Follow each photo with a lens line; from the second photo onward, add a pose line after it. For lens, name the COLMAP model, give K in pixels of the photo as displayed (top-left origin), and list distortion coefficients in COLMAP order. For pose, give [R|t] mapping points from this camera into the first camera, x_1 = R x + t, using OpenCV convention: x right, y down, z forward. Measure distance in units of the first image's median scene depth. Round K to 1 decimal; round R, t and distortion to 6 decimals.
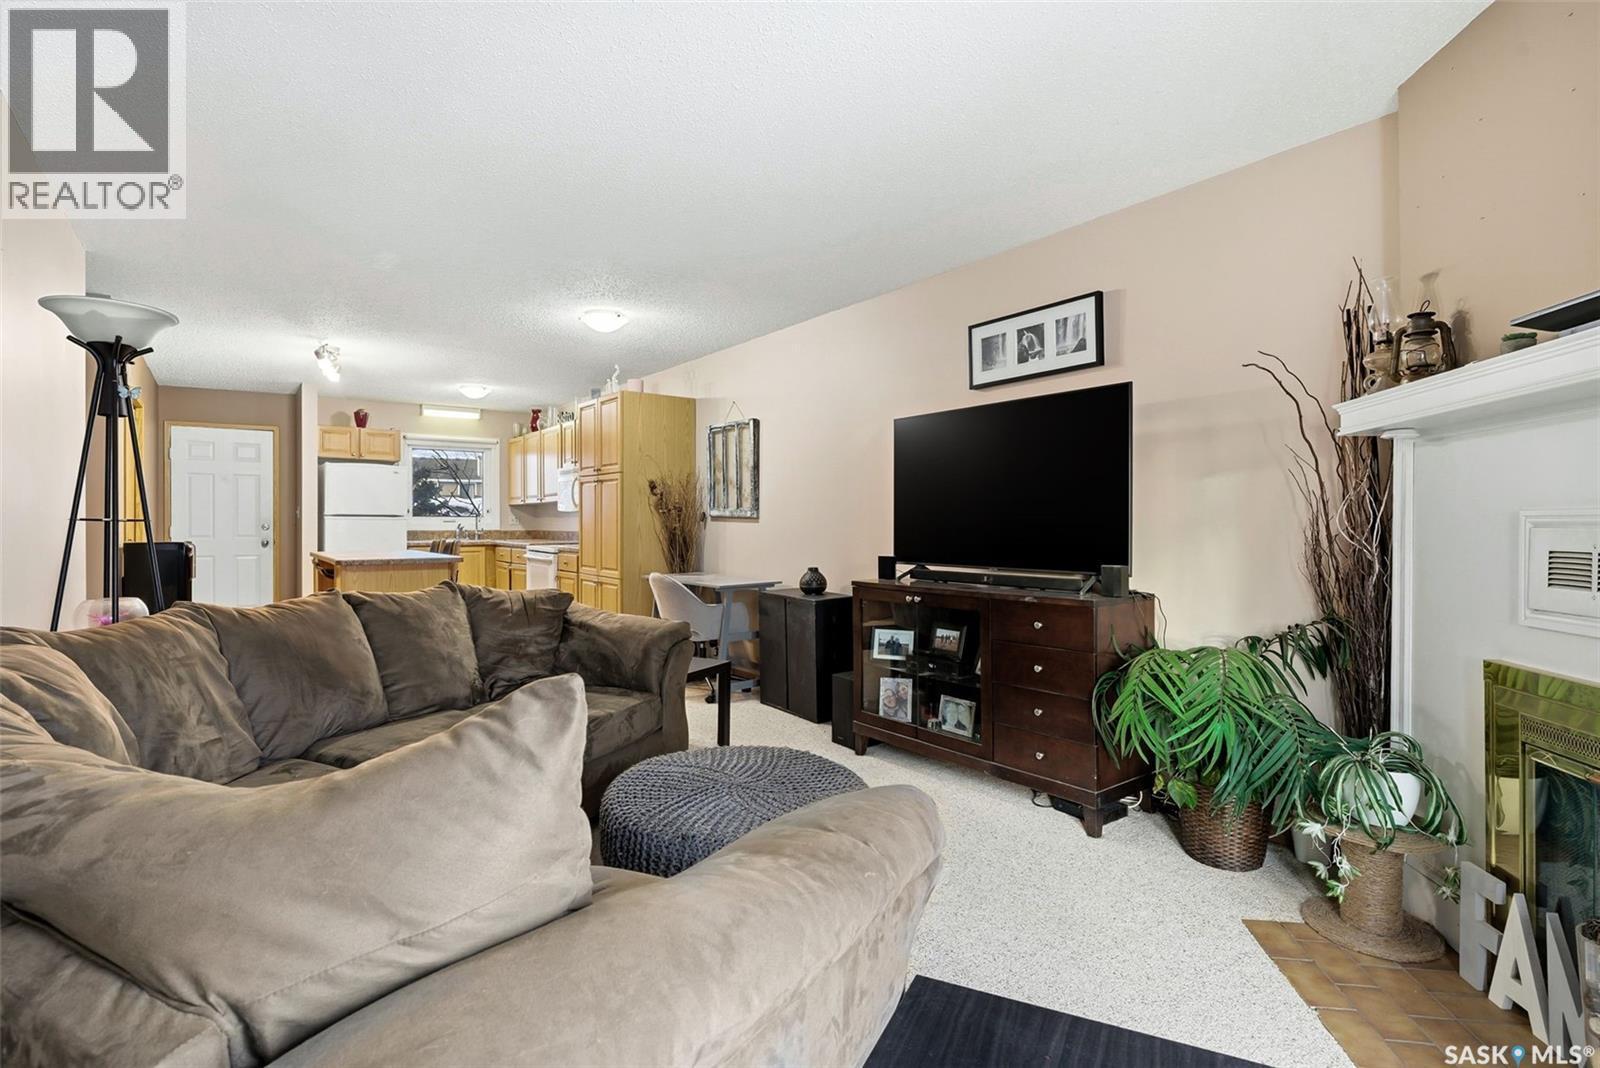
lens RADIAL K [[776.2, 0, 803.8], [0, 776.2, 534.8], [0, 0, 1]] dist [0.000621, 0.000164]
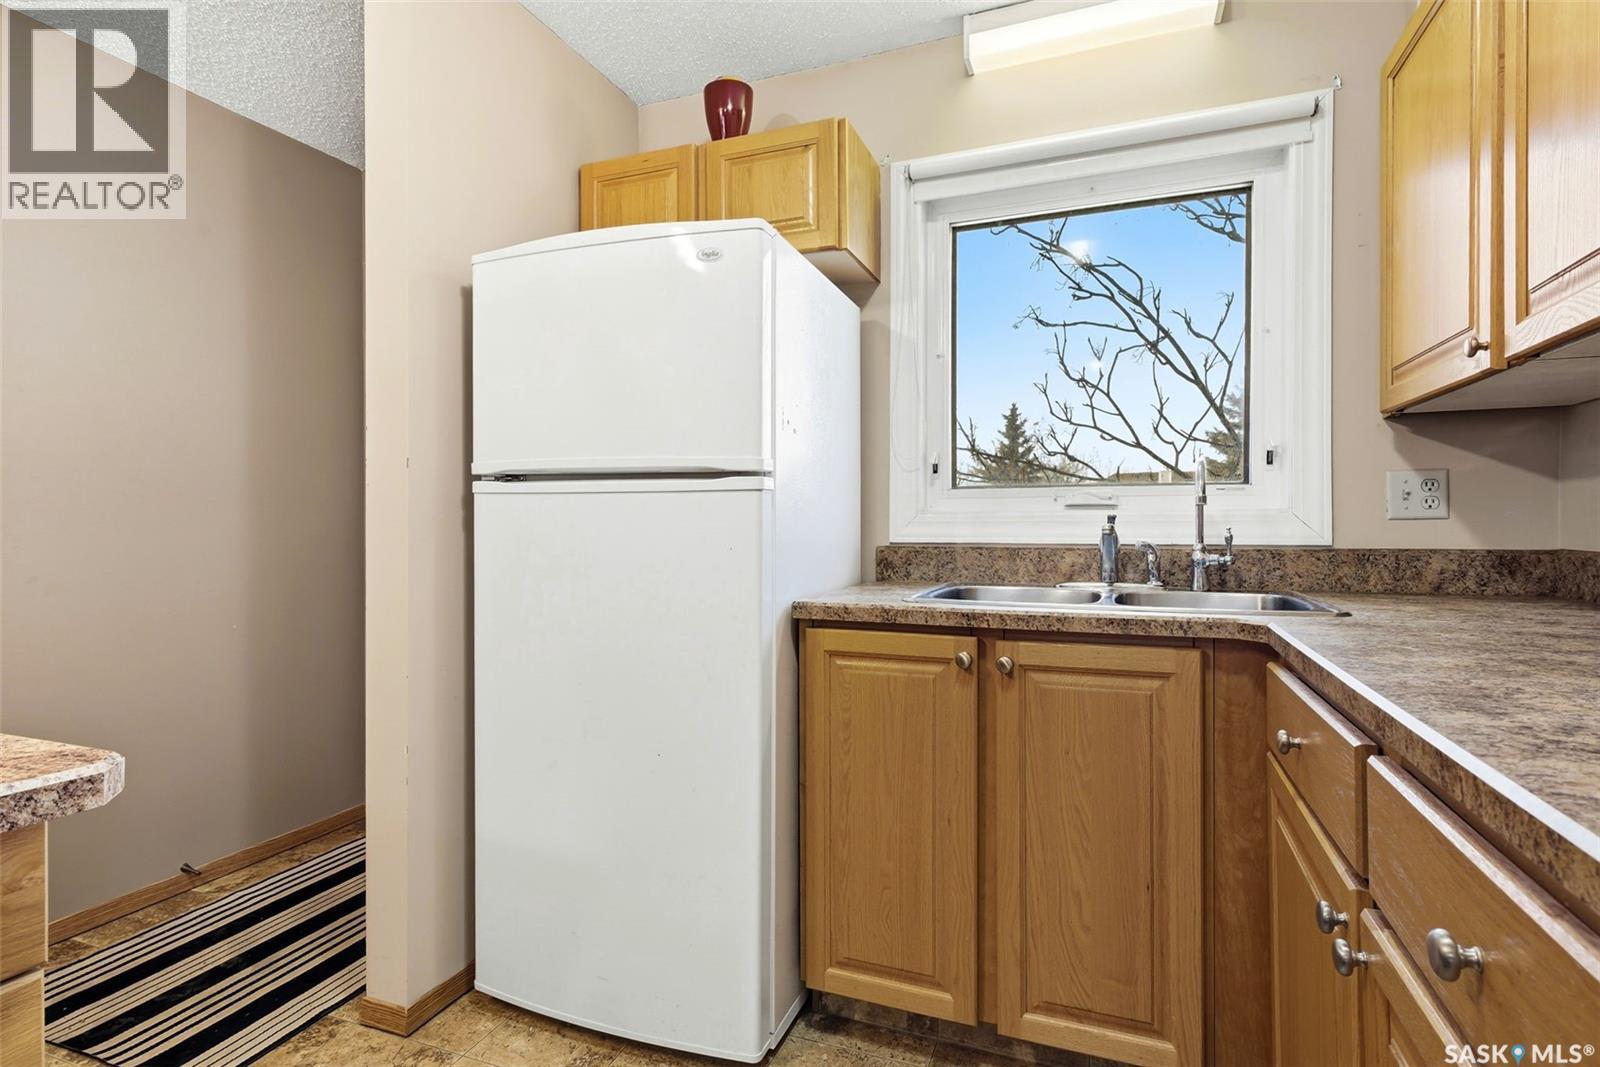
lens RADIAL K [[810.1, 0, 802.7], [0, 810.1, 527.5], [0, 0, 1]] dist [0.002354, 0.001404]
pose [[0.525557, 0.002626, -0.850754, -0.319997], [-0.012544, 0.999910, -0.004662, -0.009018], [0.850666, 0.013123, 0.525543, 0.868321]]
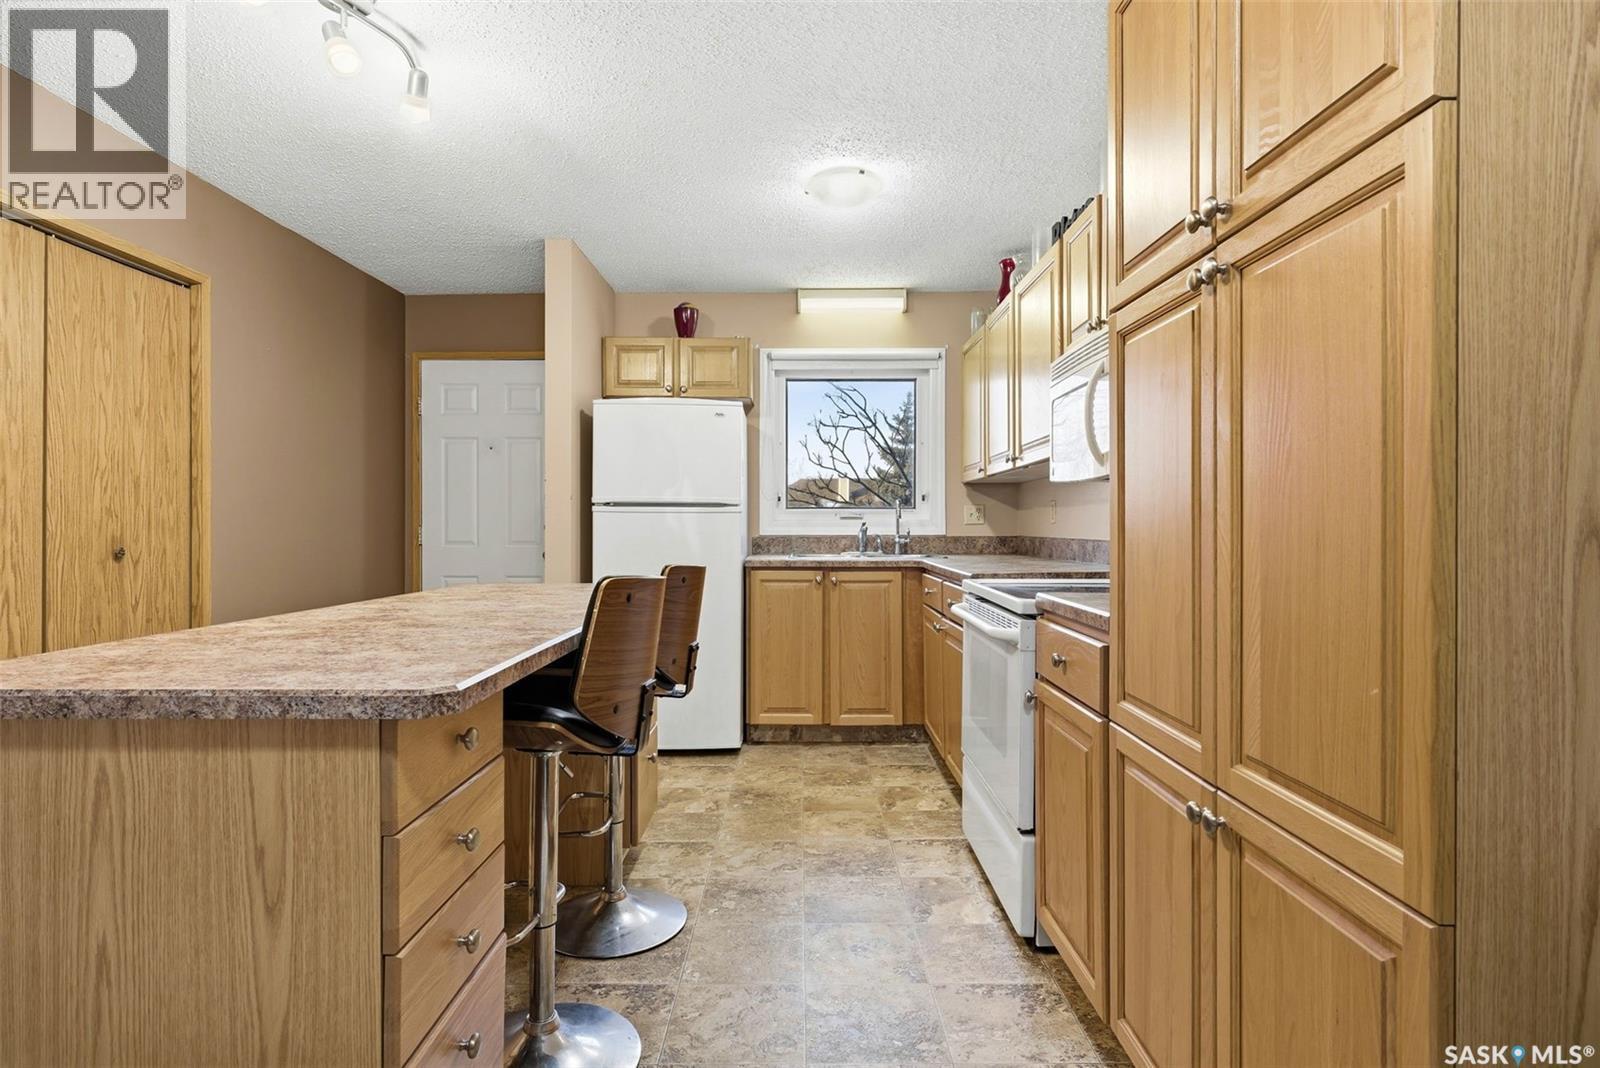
lens RADIAL K [[822.9, 0, 802.6], [0, 822.9, 525.5], [0, 0, 1]] dist [-0.002314, -0.000293]
pose [[0.800723, -0.000137, -0.599034, -0.172350], [-0.009091, 0.999882, -0.012381, -0.005443], [0.598965, 0.015360, 0.800628, 0.596835]]
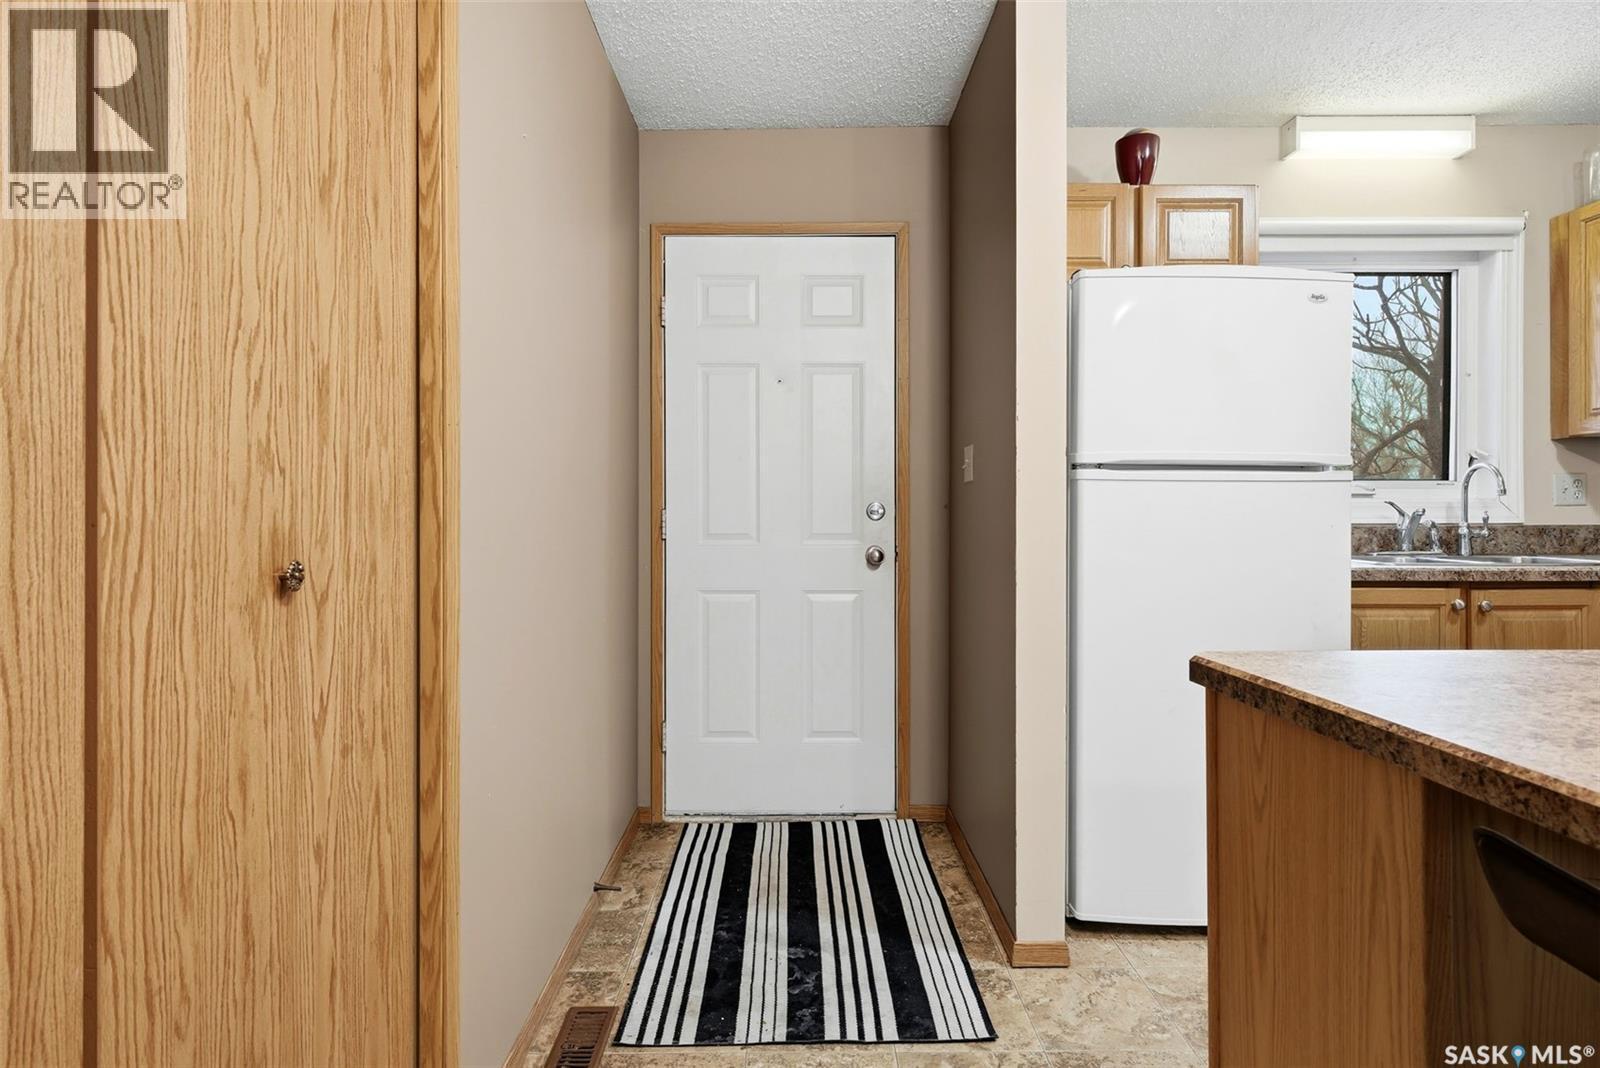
lens RADIAL K [[833.3, 0, 795.4], [0, 833.3, 514.8], [0, 0, 1]] dist [-0.001642, -0.000628]
pose [[0.799372, 0.000001, -0.600836, -0.473723], [-0.008327, 0.999904, -0.011077, -0.003882], [0.600779, 0.013858, 0.799295, 0.647821]]
